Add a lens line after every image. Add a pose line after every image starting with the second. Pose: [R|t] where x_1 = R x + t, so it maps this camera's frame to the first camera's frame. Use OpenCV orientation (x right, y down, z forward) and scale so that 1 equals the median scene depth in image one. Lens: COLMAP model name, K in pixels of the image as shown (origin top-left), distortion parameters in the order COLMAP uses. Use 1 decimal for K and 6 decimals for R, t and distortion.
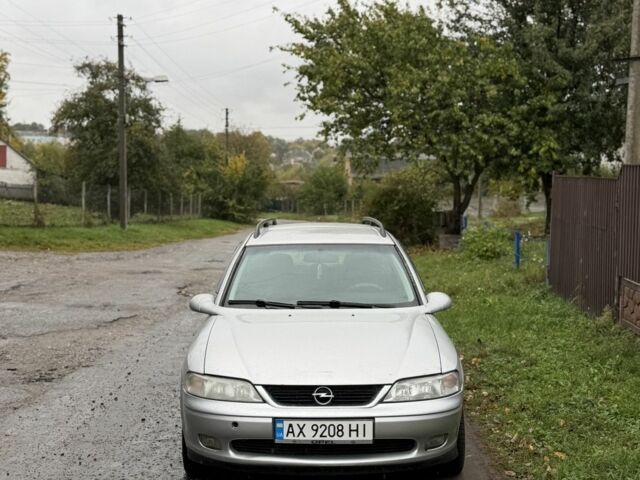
lens RADIAL K [[918.7, 0, 320.0], [0, 918.7, 240.0], [0, 0, 1]] dist [0.231464, -0.472471]
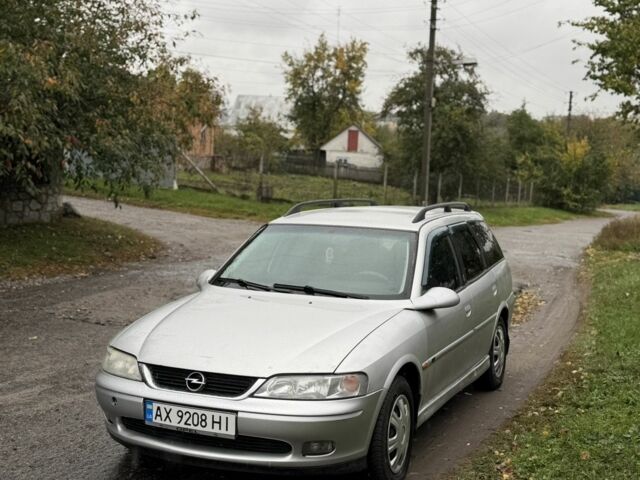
lens RADIAL K [[918.7, 0, 320.0], [0, 918.7, 240.0], [0, 0, 1]] dist [0.231464, -0.472471]
pose [[0.913584, 0.062328, -0.401845, 0.119474], [-0.056785, 0.998056, 0.025702, -0.001515], [0.402666, -0.000662, 0.915347, 0.046699]]
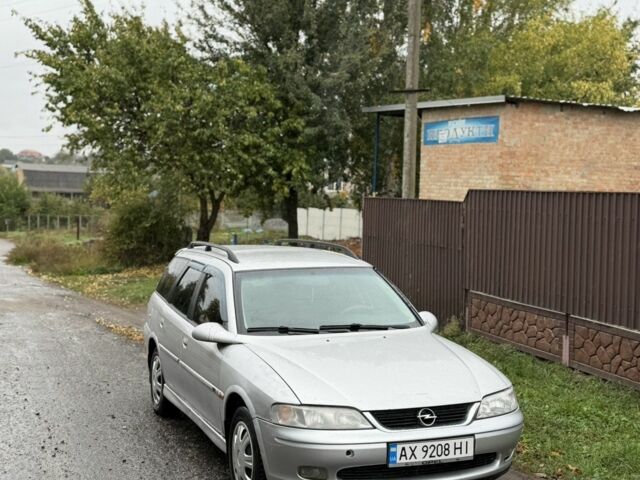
lens RADIAL K [[918.7, 0, 320.0], [0, 918.7, 240.0], [0, 0, 1]] dist [0.231464, -0.472471]
pose [[0.929955, -0.011540, 0.367492, -0.118906], [0.017183, 0.999779, -0.012088, -0.004531], [-0.367271, 0.017556, 0.929948, 0.019122]]
